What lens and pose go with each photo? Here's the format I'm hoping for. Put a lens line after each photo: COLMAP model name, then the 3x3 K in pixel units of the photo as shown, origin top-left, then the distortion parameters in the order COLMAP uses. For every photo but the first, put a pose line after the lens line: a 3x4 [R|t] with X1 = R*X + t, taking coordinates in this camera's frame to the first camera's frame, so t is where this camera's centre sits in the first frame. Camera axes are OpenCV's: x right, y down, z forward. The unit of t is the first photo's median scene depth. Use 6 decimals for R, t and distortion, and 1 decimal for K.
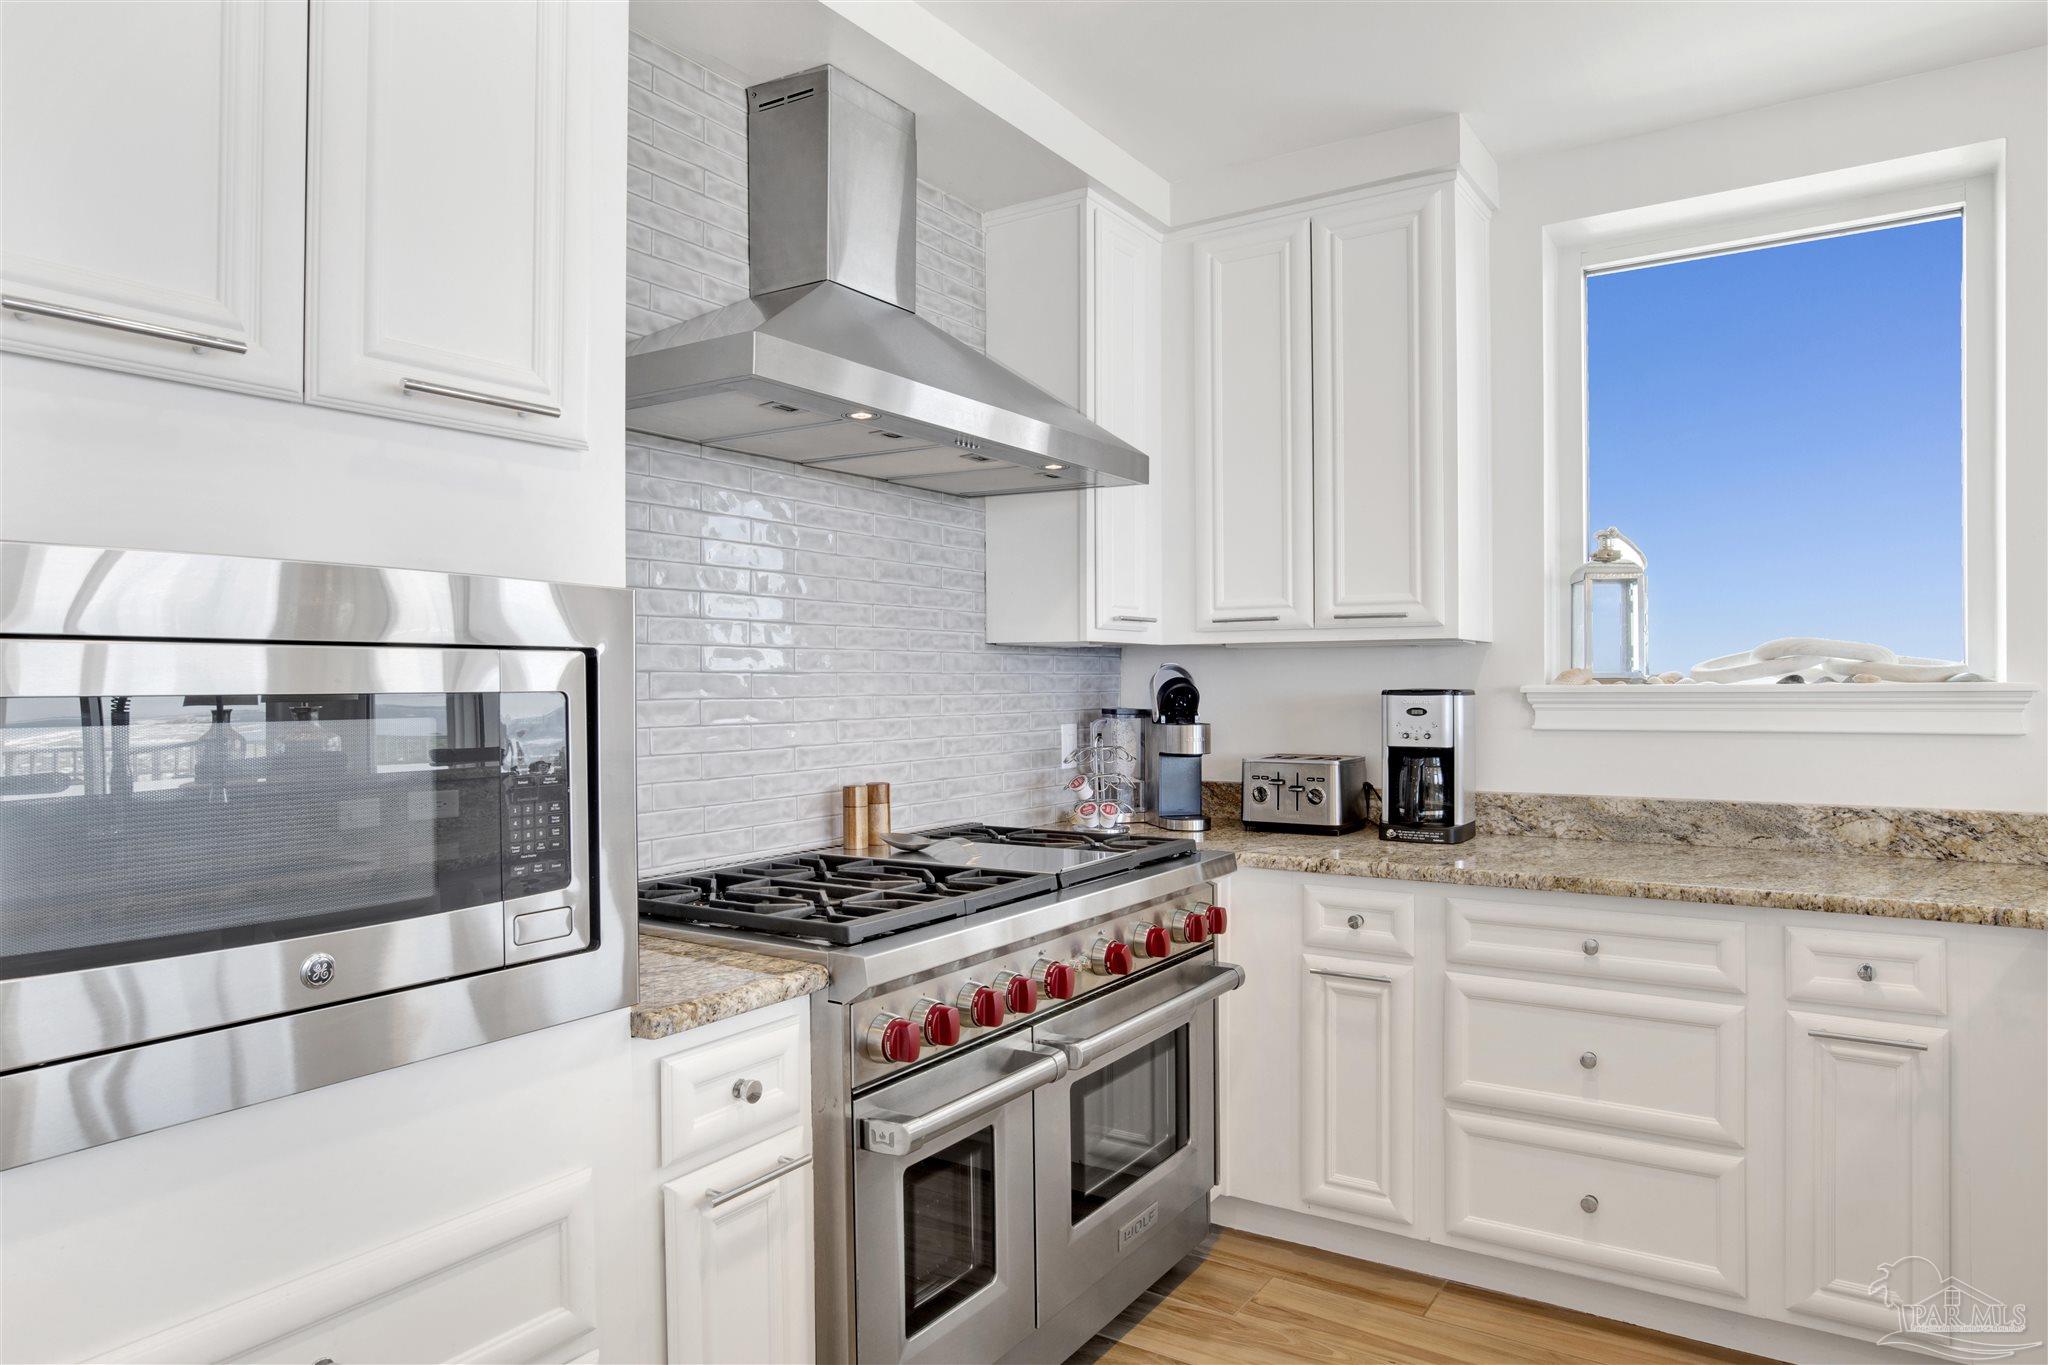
lens RADIAL K [[1270.4, 0, 1029.3], [0, 1270.4, 693.6], [0, 0, 1]] dist [-0.041628, 0.021690]
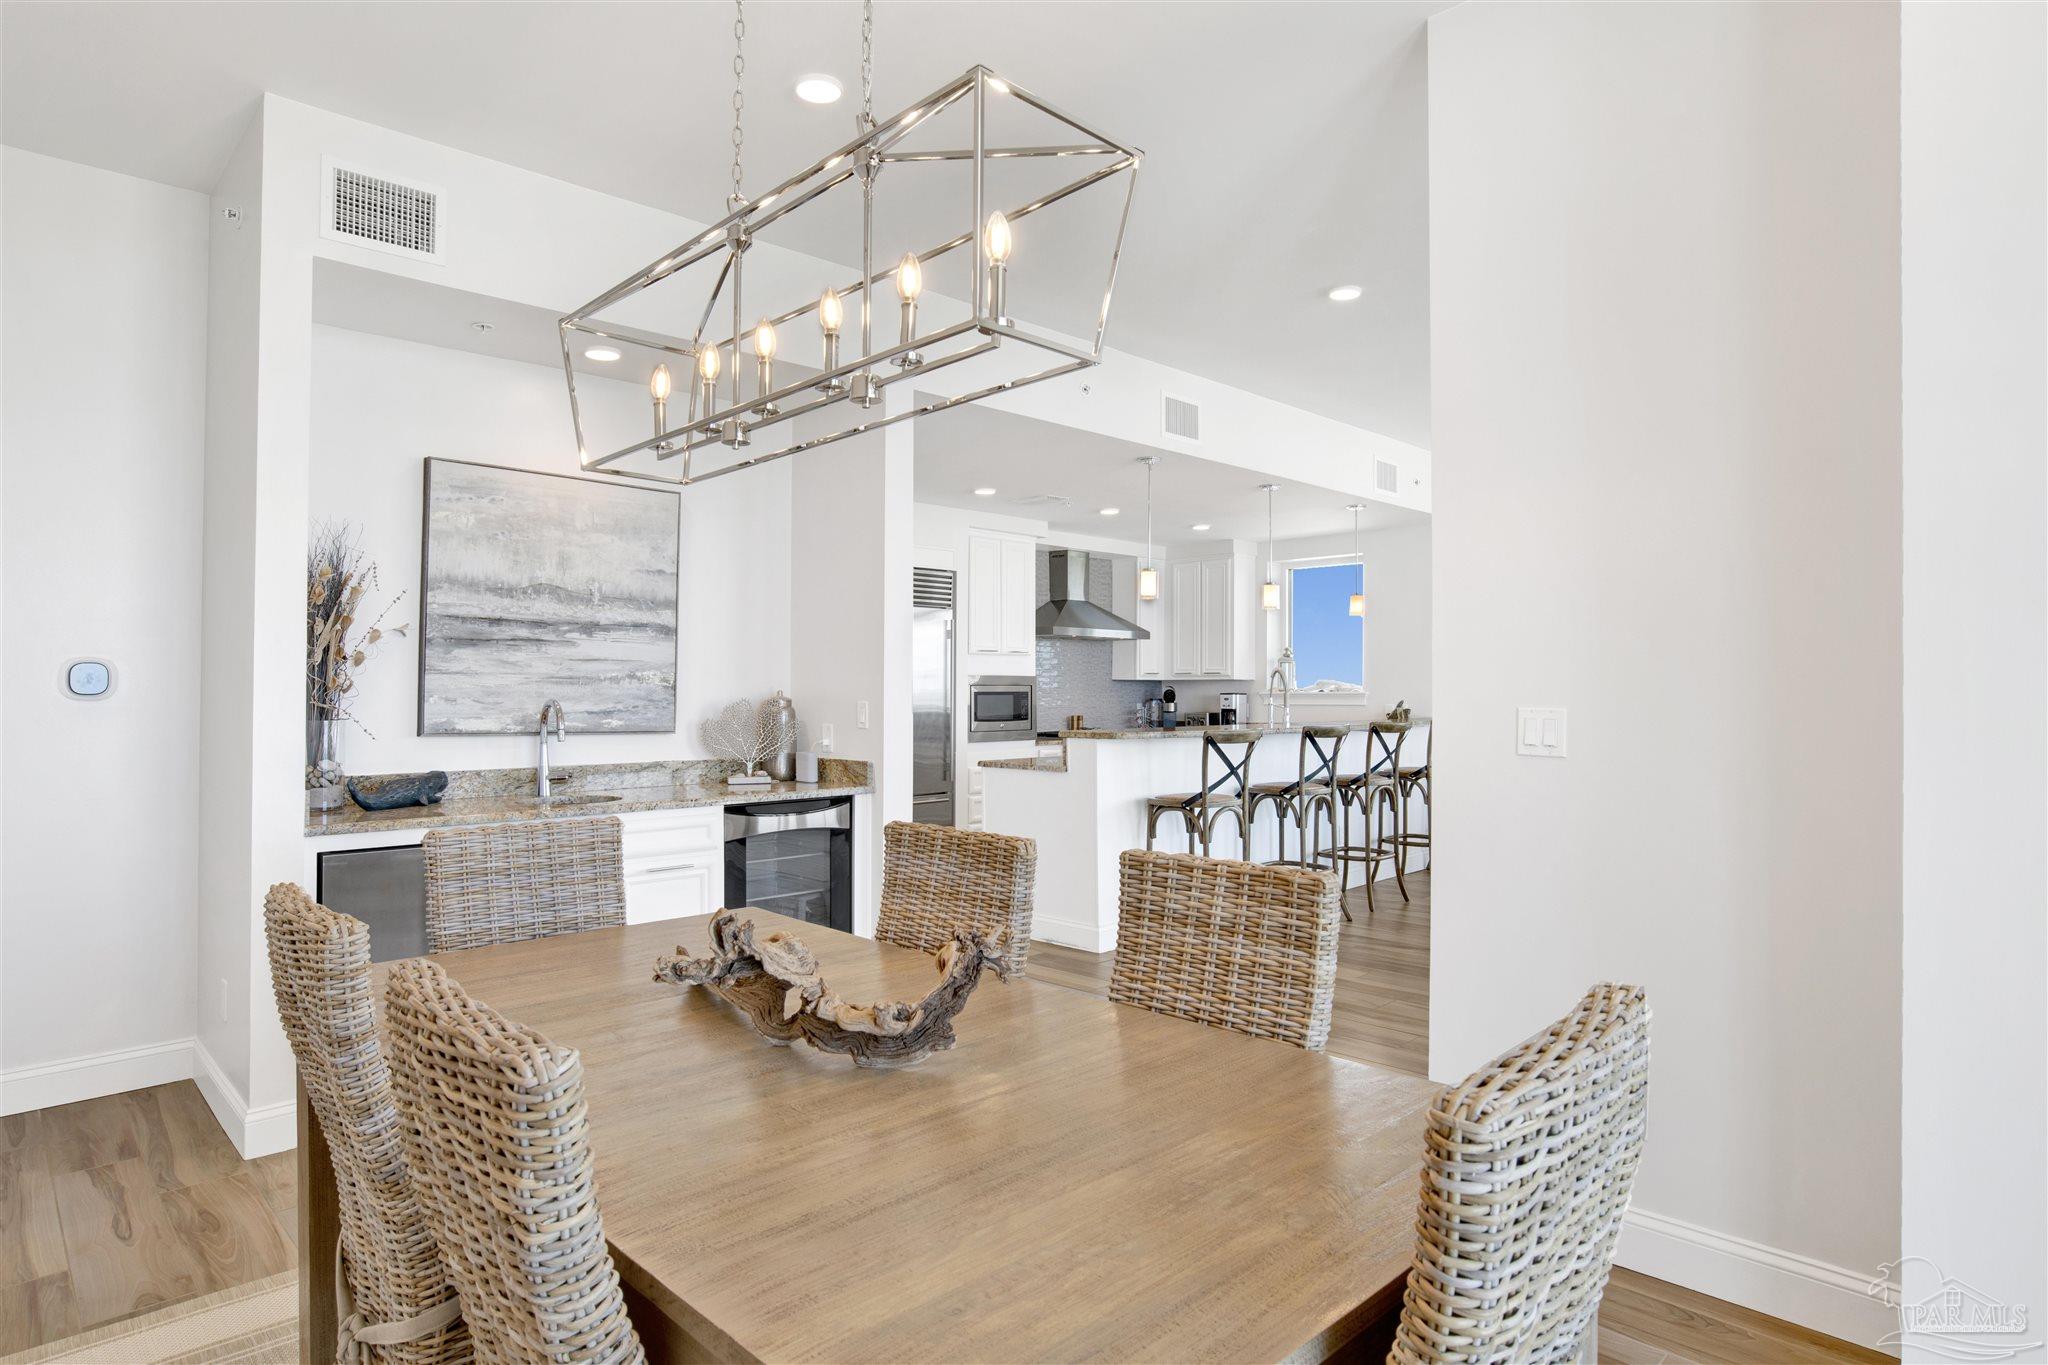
lens RADIAL K [[1225.6, 0, 1026.8], [0, 1225.6, 695.6], [0, 0, 1]] dist [-0.066678, 0.043876]
pose [[0.980221, 0.006236, -0.197806, 0.470391], [-0.006771, 0.999975, -0.002033, 0.017006], [0.197789, 0.003332, 0.980239, -2.761734]]
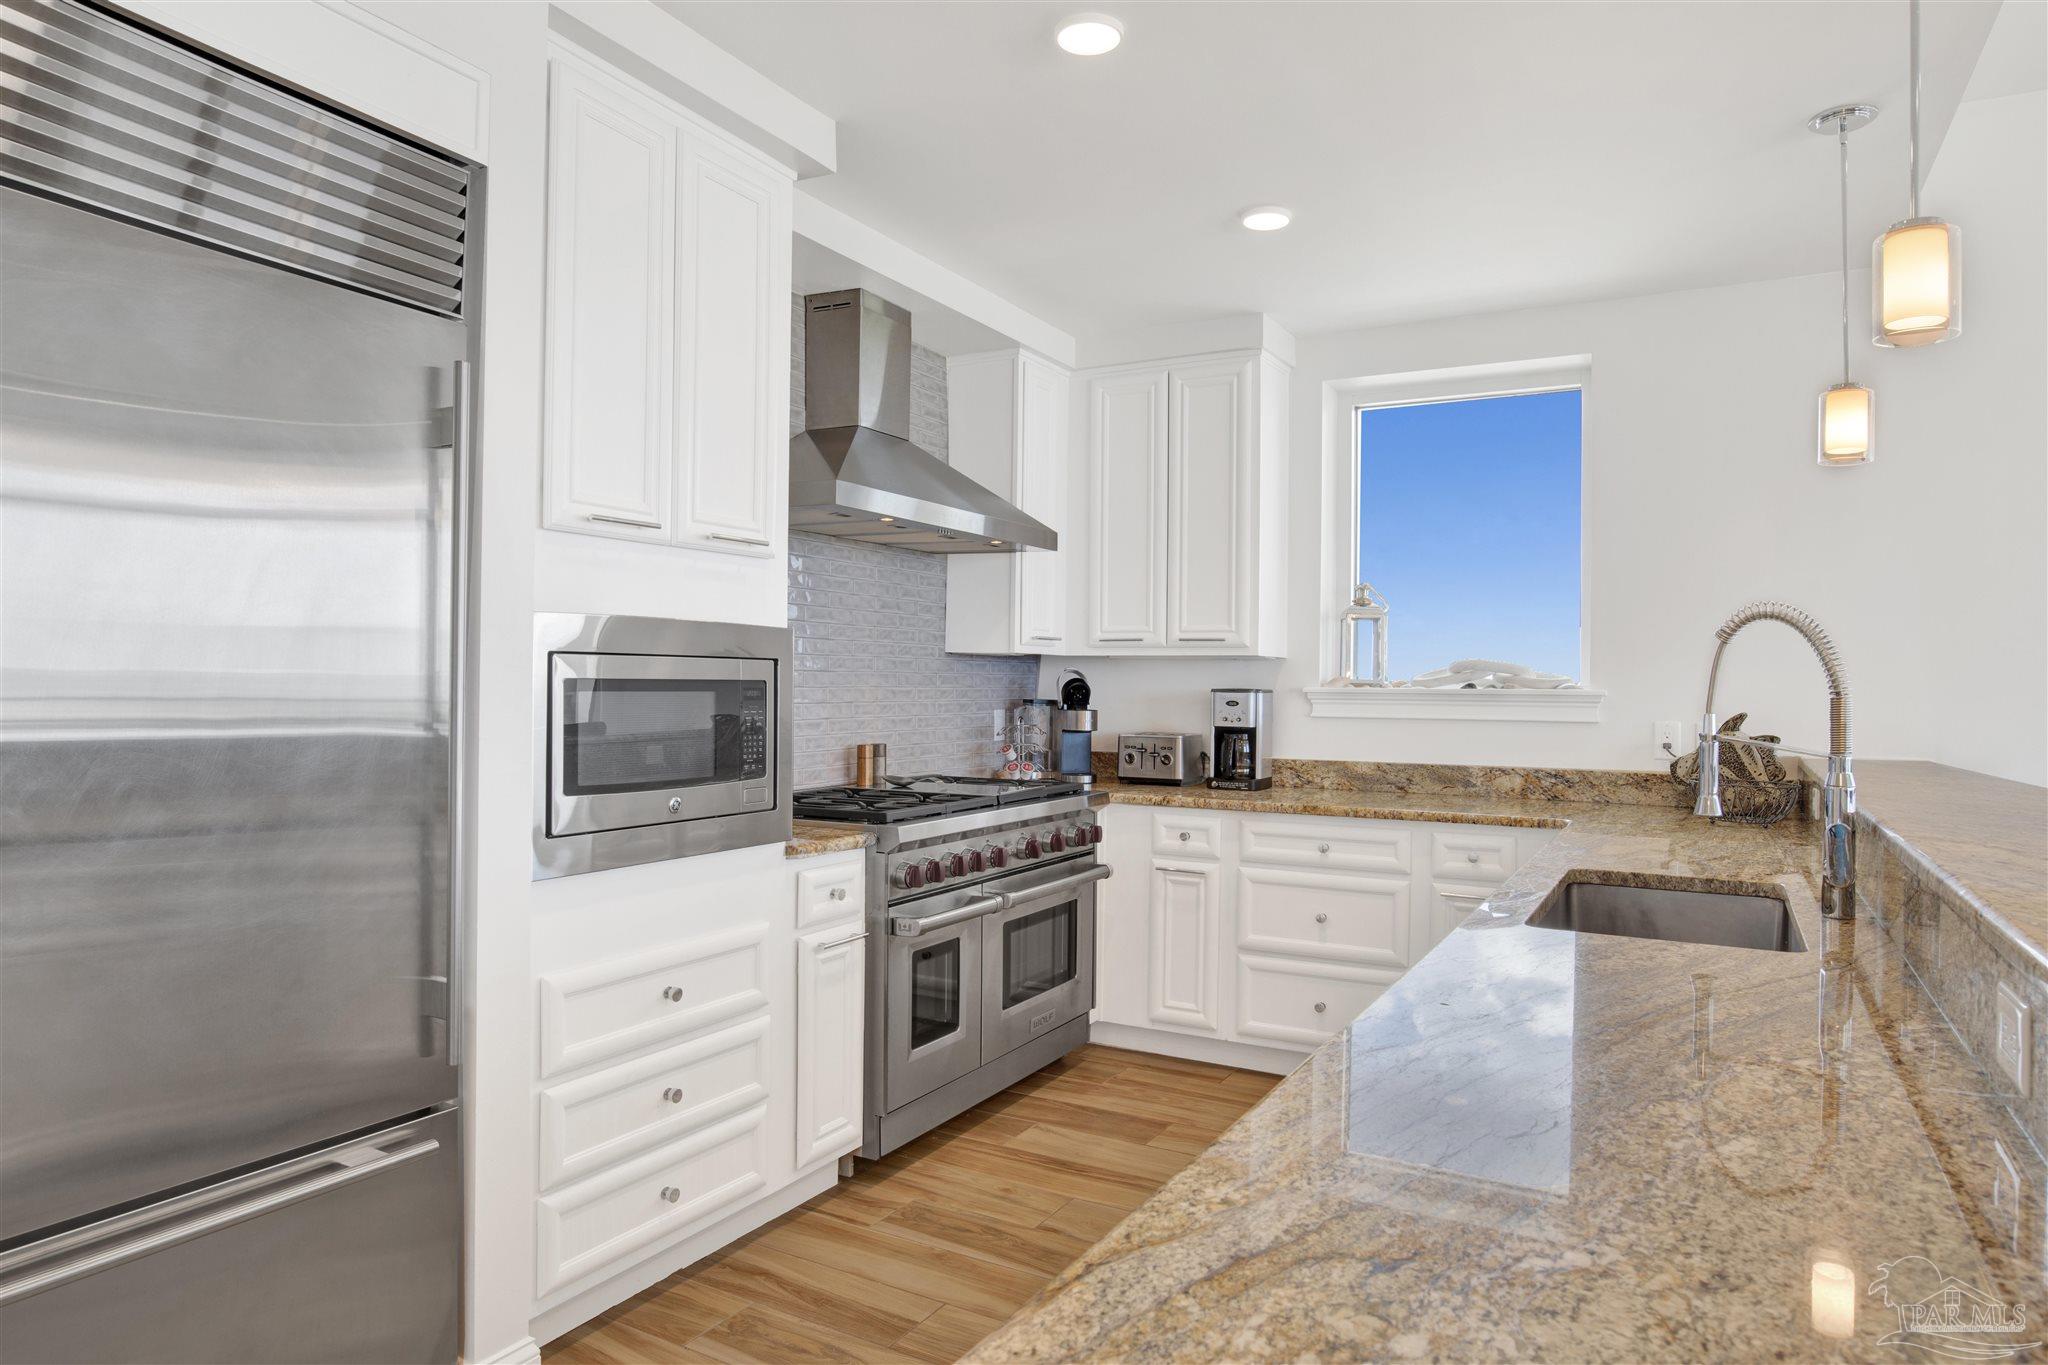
lens RADIAL K [[1270.4, 0, 1029.3], [0, 1270.4, 693.6], [0, 0, 1]] dist [-0.041628, 0.021690]
pose [[0.997438, 0.015353, 0.069866, -0.044062], [-0.015401, 0.999881, 0.000155, 0.006603], [-0.069856, -0.001231, 0.997556, -0.529589]]
